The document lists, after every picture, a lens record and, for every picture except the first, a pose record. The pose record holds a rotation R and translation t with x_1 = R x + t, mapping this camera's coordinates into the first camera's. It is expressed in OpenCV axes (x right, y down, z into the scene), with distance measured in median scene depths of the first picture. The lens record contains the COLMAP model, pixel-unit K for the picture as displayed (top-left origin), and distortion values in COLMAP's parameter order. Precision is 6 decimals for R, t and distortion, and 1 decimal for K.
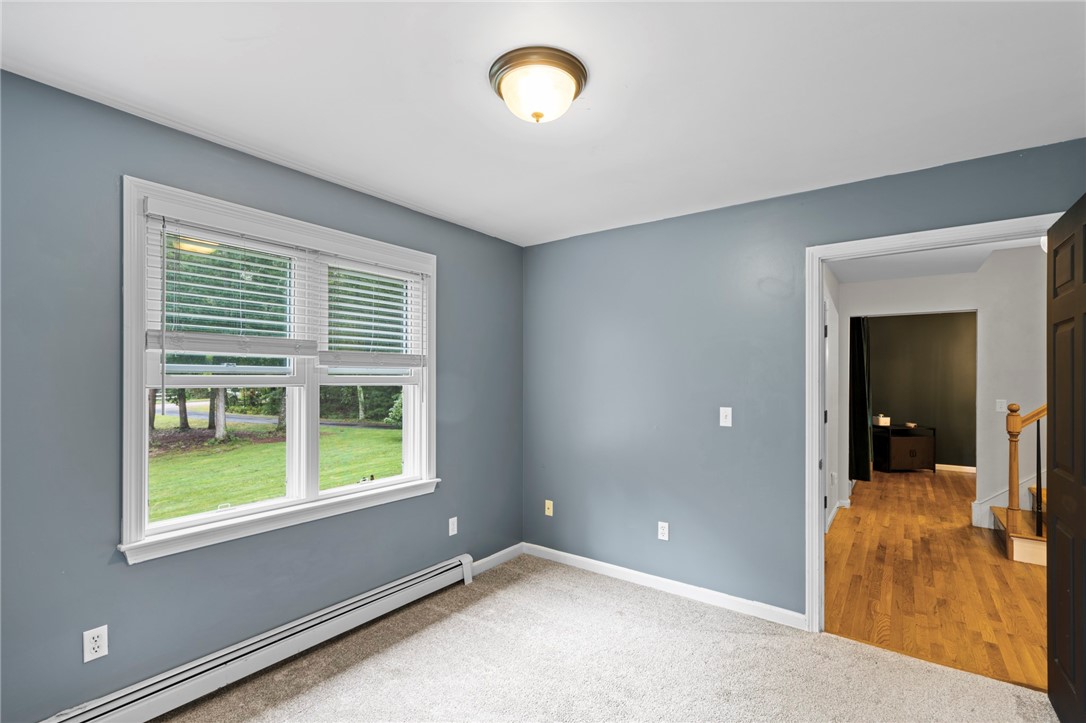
lens RADIAL K [[497.9, 0, 547.2], [0, 497.9, 374.2], [0, 0, 1]] dist [0.000068, 0.000274]
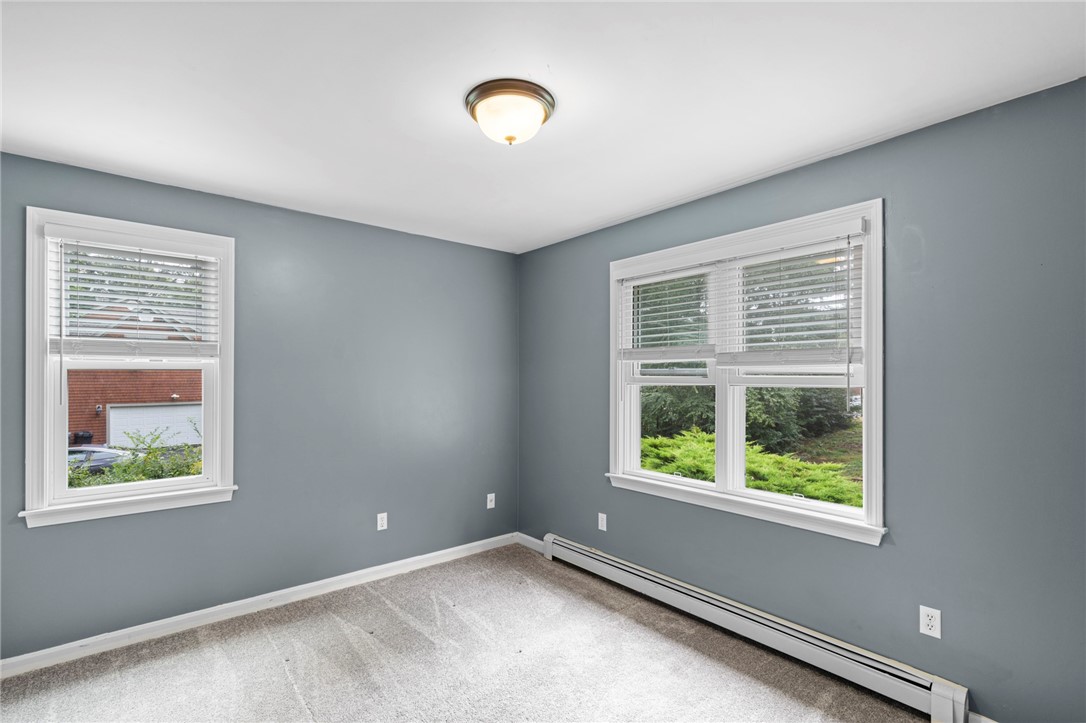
lens RADIAL K [[497.9, 0, 547.2], [0, 497.9, 374.2], [0, 0, 1]] dist [0.000068, 0.000274]
pose [[-0.239299, -0.002467, -0.970943, 0.687462], [0.009819, 0.999939, -0.004961, 0.000052], [0.970896, -0.010721, -0.239260, 0.917642]]
